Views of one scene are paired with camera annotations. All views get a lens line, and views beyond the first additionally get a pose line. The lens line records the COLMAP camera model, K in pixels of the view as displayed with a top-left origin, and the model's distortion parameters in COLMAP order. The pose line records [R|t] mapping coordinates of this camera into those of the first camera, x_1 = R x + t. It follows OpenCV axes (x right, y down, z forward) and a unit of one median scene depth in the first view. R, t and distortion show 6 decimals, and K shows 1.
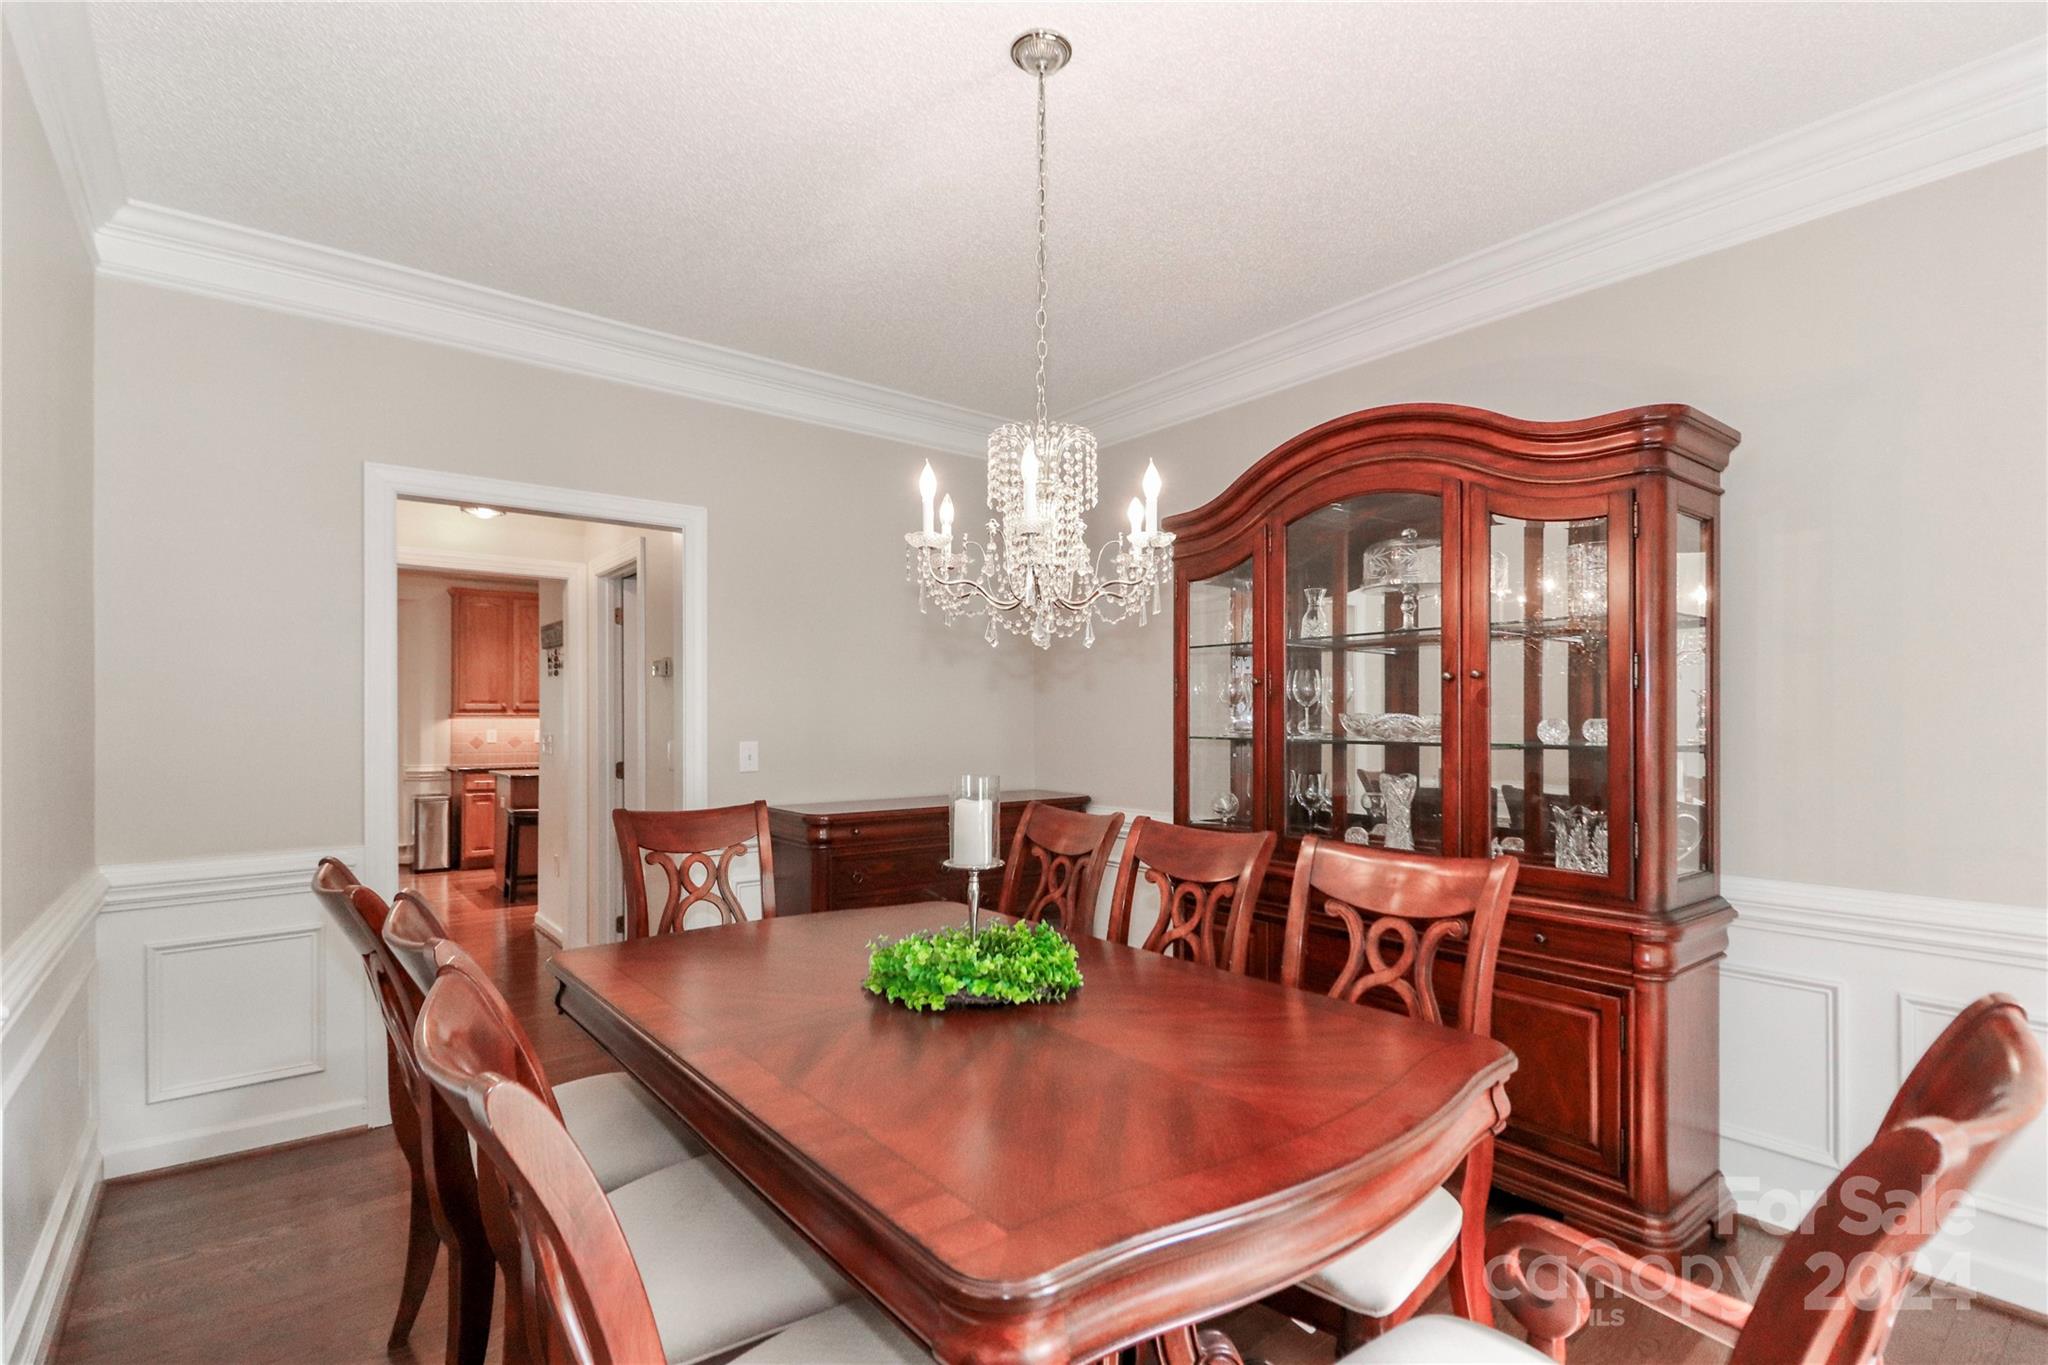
lens RADIAL K [[945.1, 0, 1023.6], [0, 945.1, 761.8], [0, 0, 1]] dist [-0.000890, -0.000174]
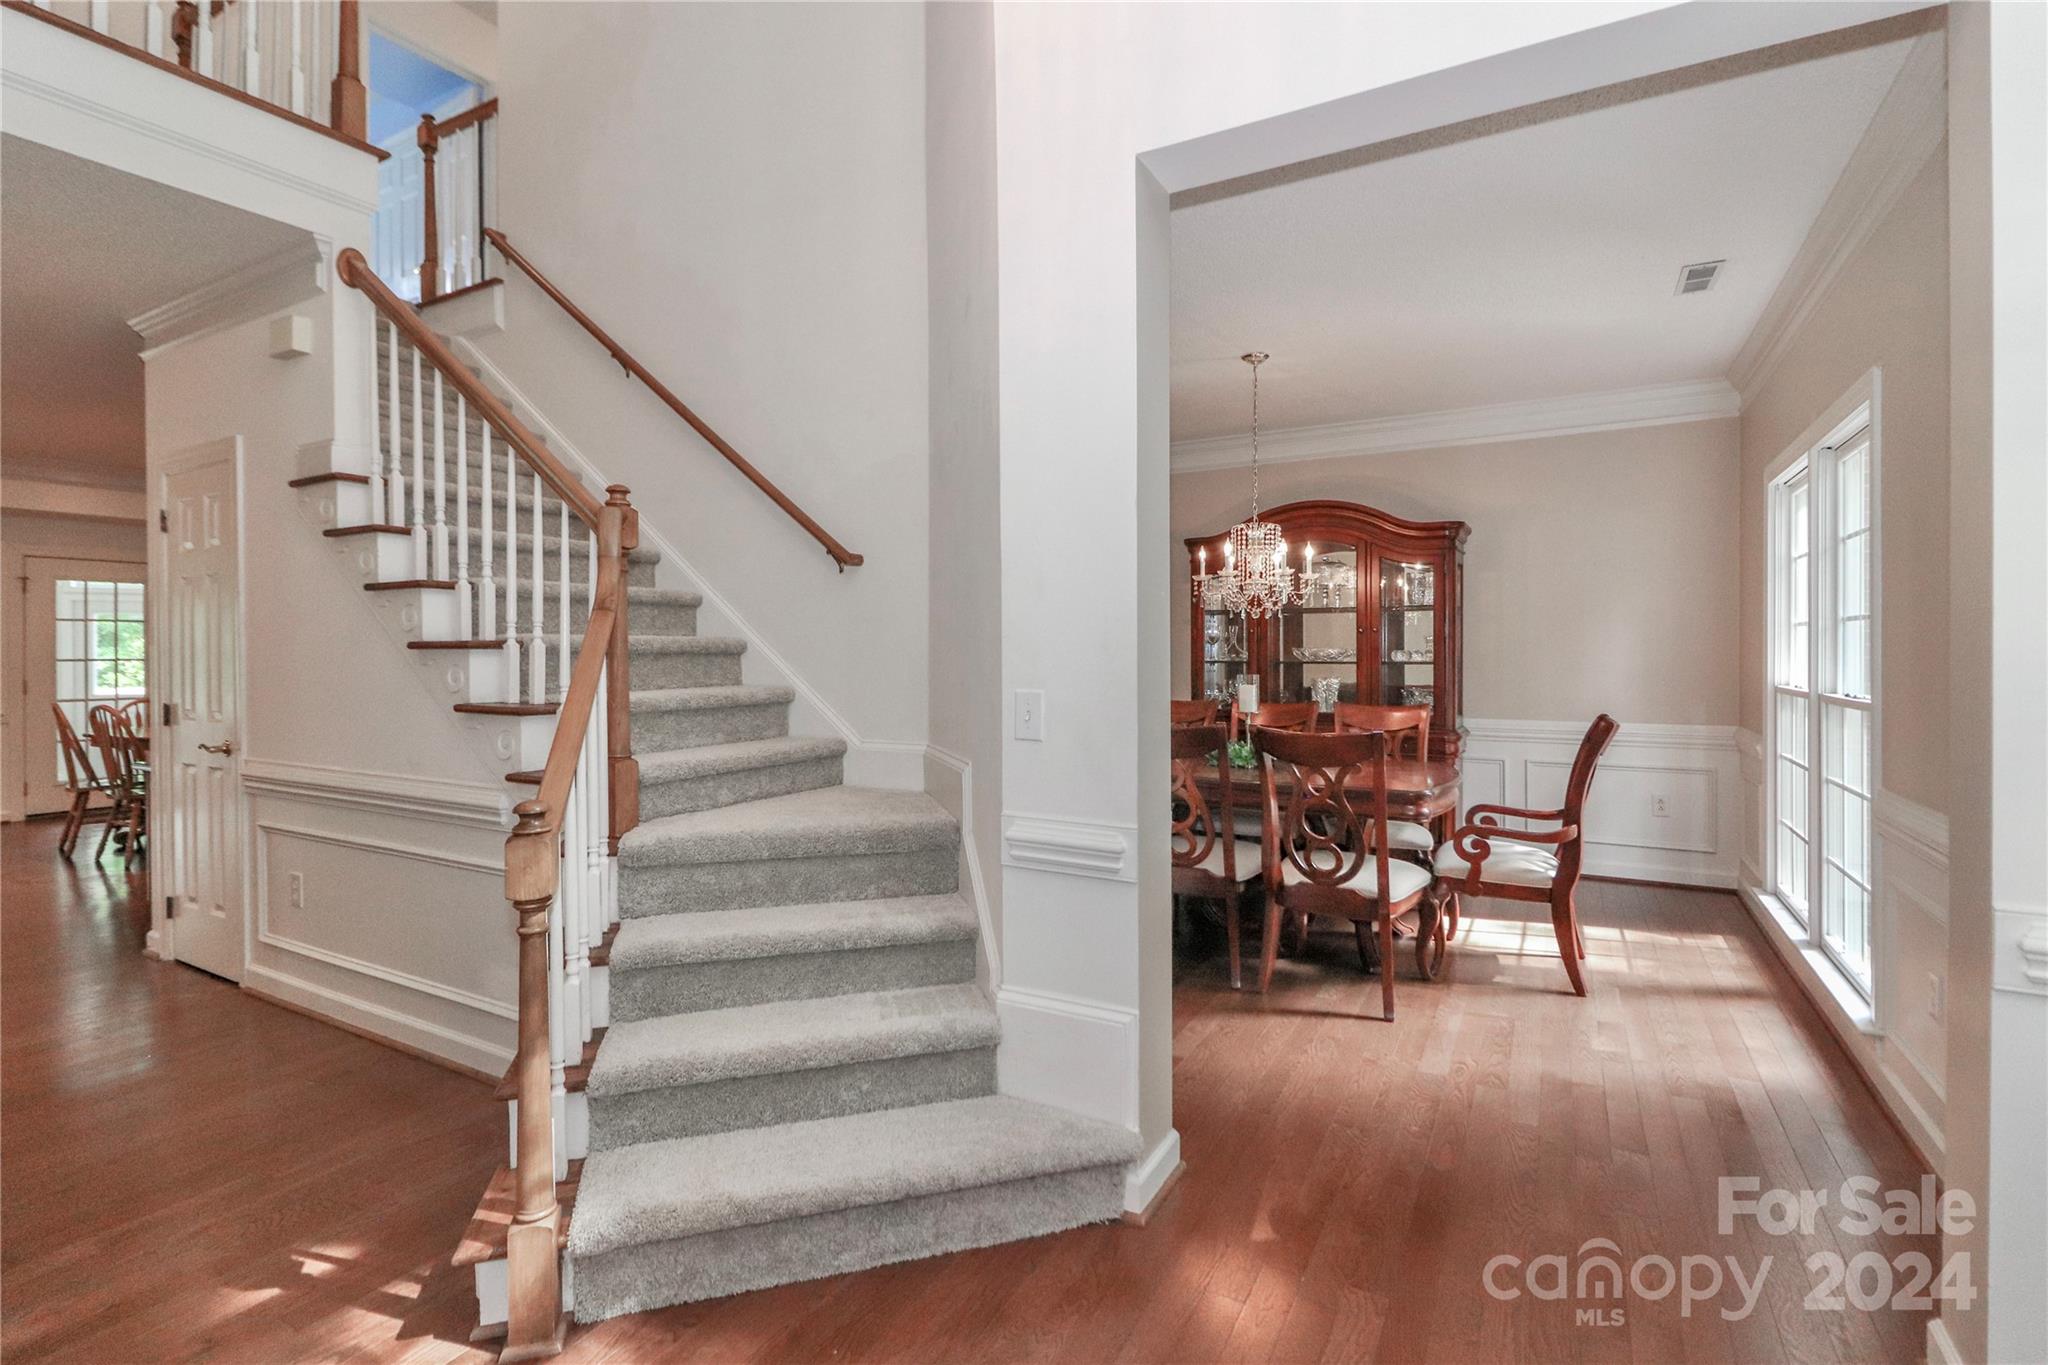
lens RADIAL K [[962.3, 0, 1024.0], [0, 962.3, 682.5], [0, 0, 1]] dist [-0.000115, -0.000029]
pose [[0.928927, -0.002571, 0.370255, -1.248706], [-0.000459, 0.999967, 0.008093, 0.017618], [-0.370264, -0.007688, 0.928895, -0.875718]]
